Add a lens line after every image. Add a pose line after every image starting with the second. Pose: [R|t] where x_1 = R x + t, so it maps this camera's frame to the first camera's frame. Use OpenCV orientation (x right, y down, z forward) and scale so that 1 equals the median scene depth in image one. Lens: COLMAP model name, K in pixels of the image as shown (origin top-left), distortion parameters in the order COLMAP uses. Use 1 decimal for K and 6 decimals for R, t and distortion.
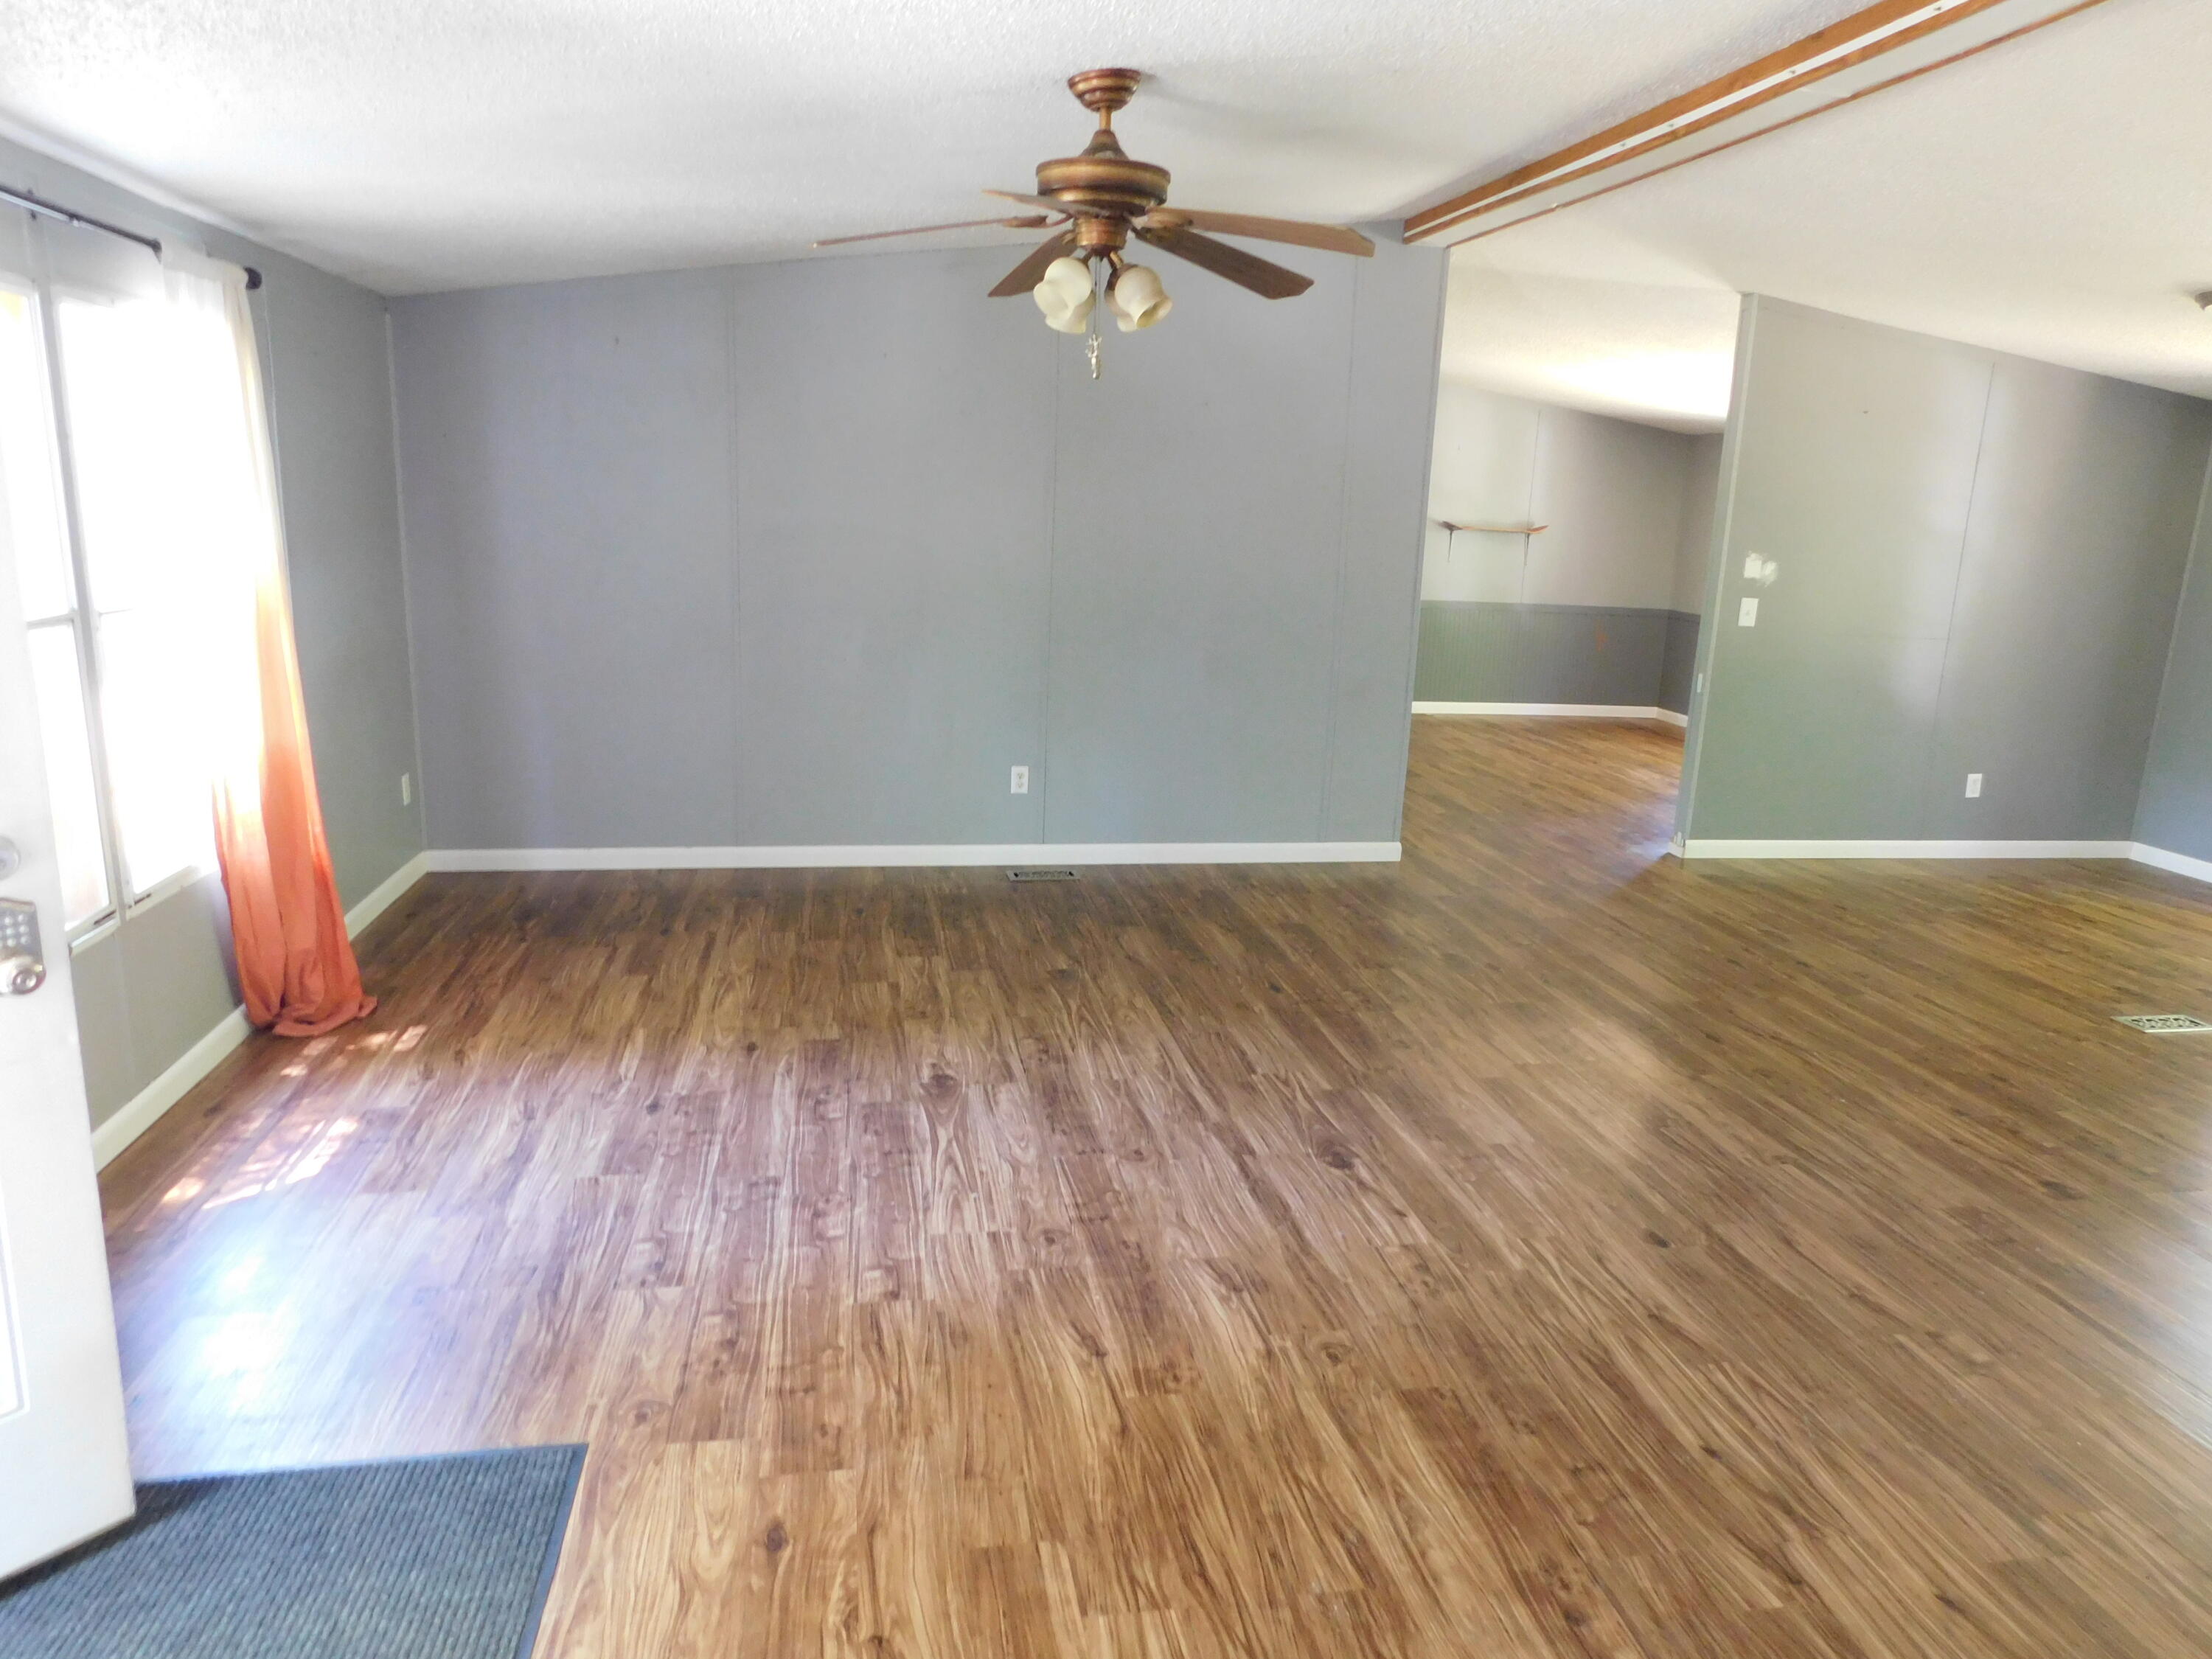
lens RADIAL K [[1466.8, 0, 1106.0], [0, 1466.8, 829.5], [0, 0, 1]] dist [-0.063588, 0.055727]
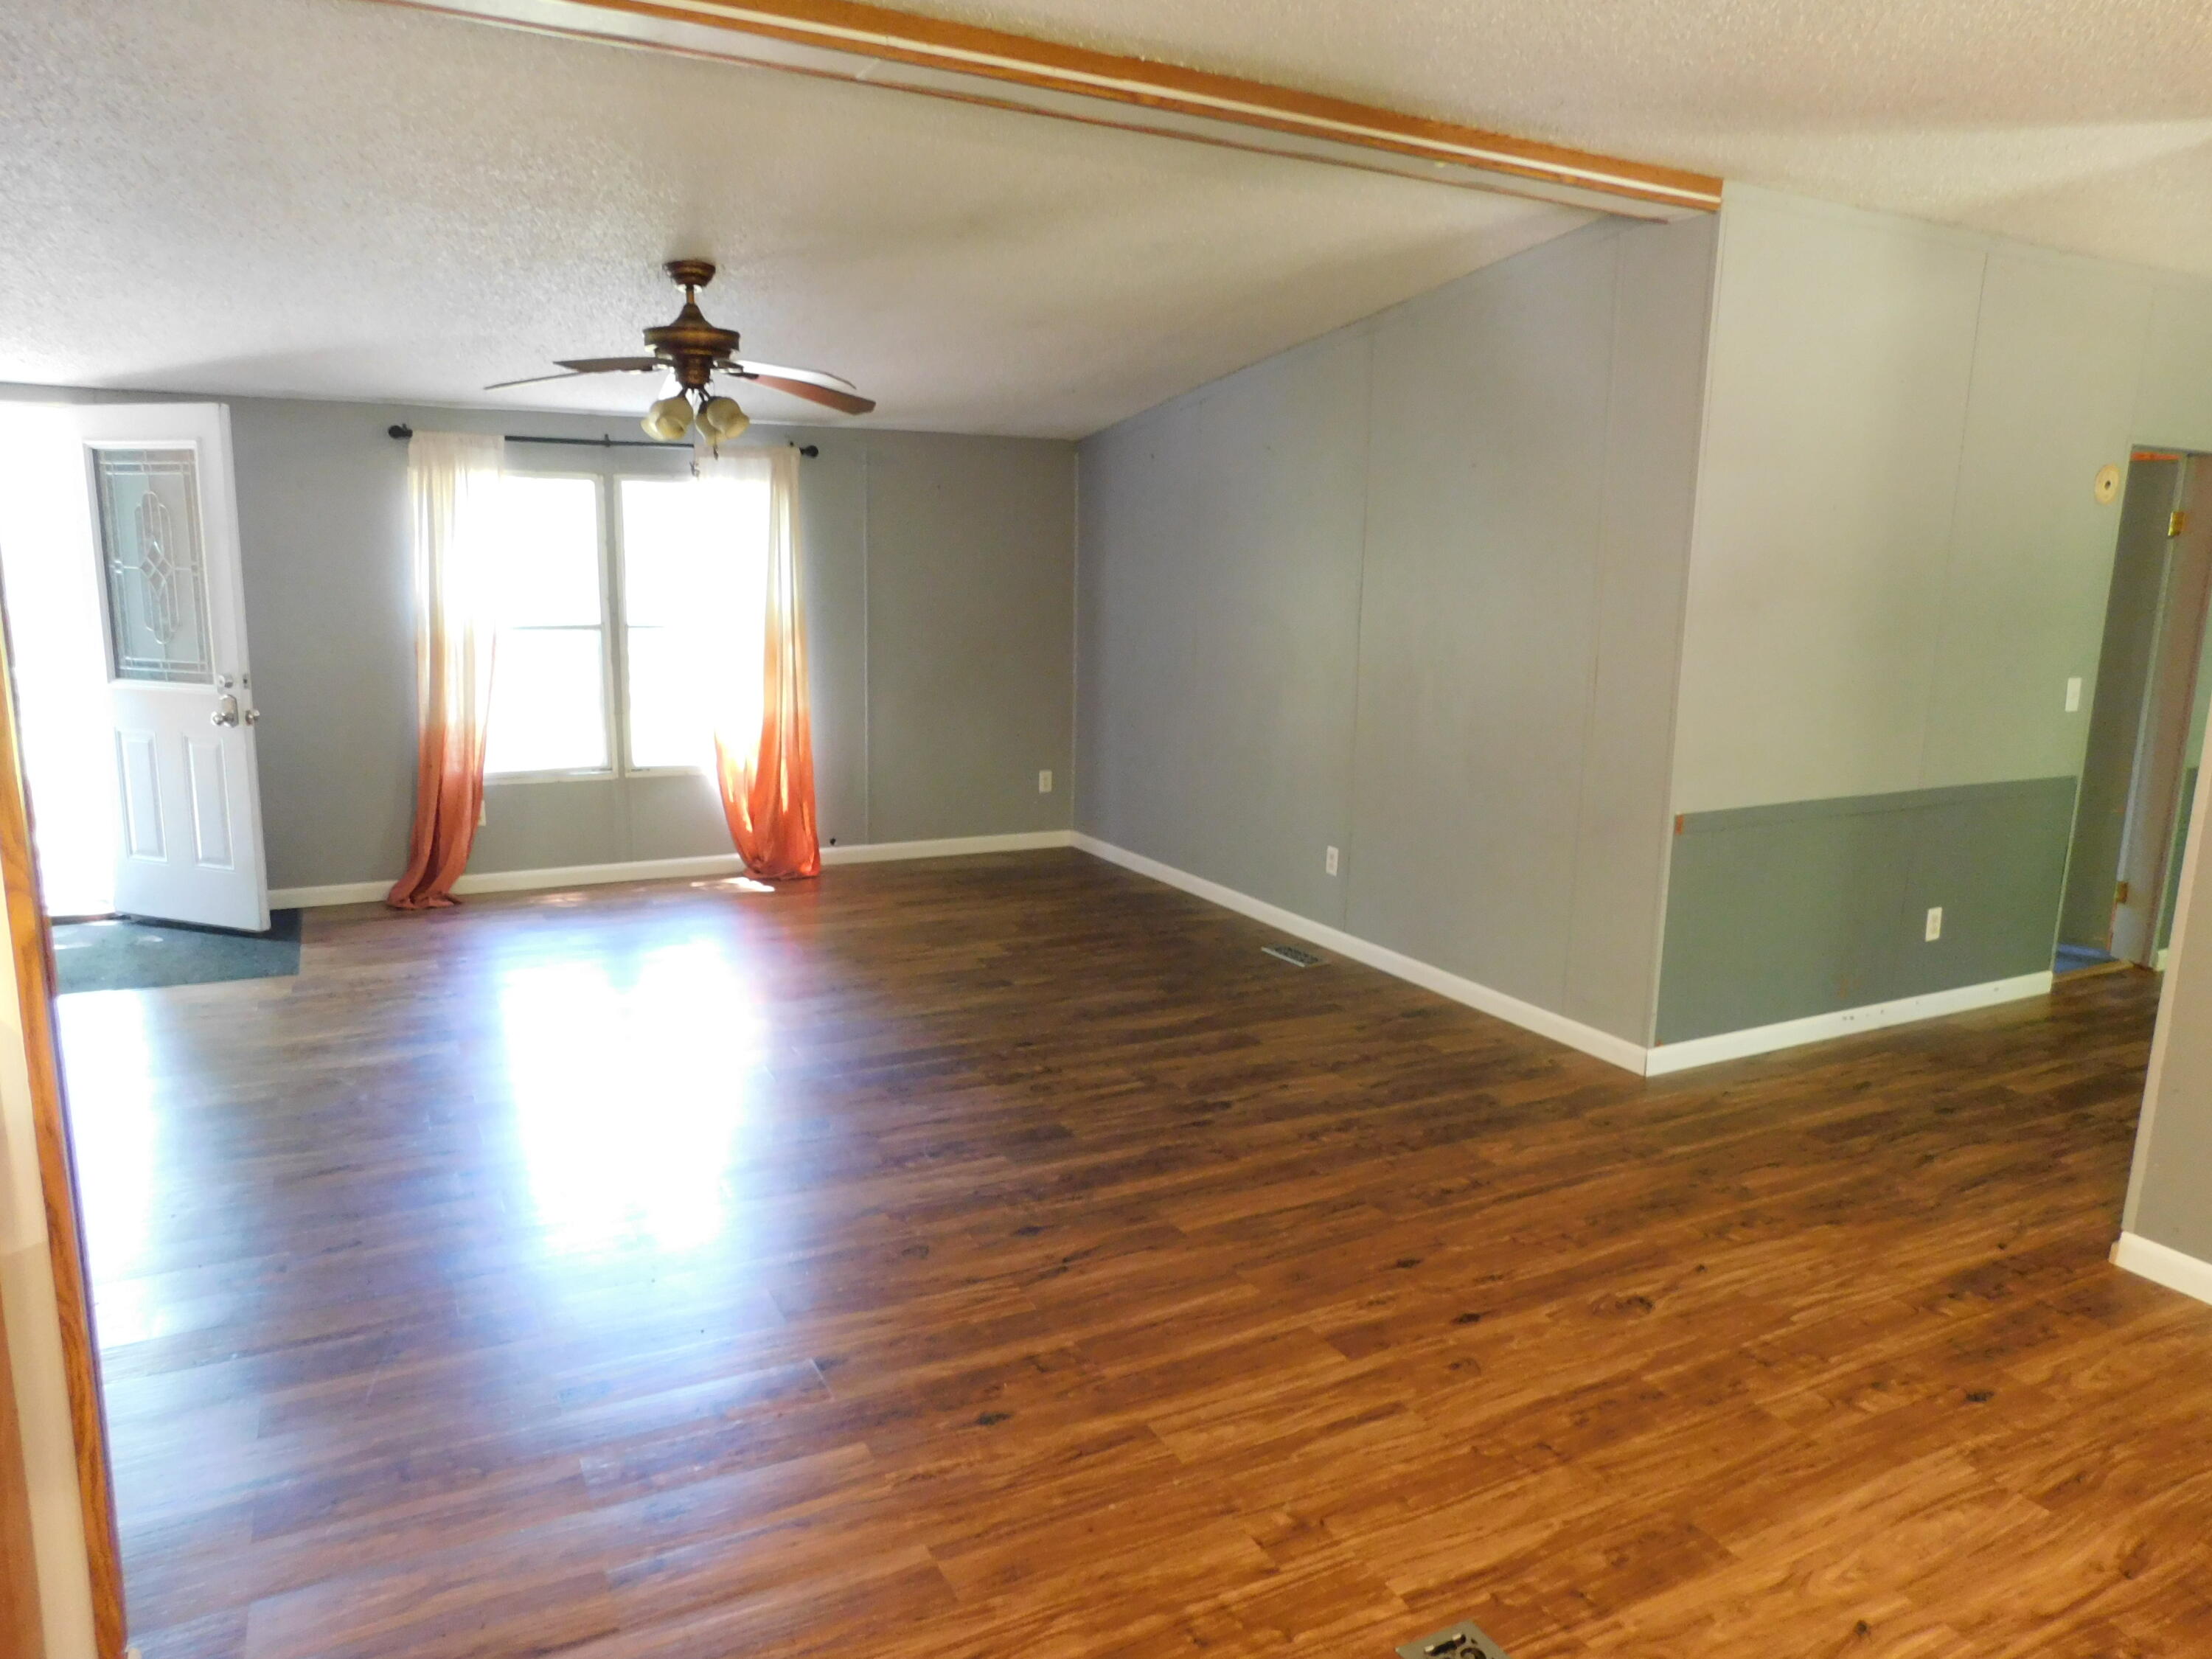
lens RADIAL K [[1469.0, 0, 1107.1], [0, 1469.0, 821.5], [0, 0, 1]] dist [-0.068925, 0.056003]
pose [[0.299026, 0.138306, -0.944169, 1.520947], [-0.227086, 0.971329, 0.070364, -0.175260], [0.926831, 0.193367, 0.321861, 1.004068]]
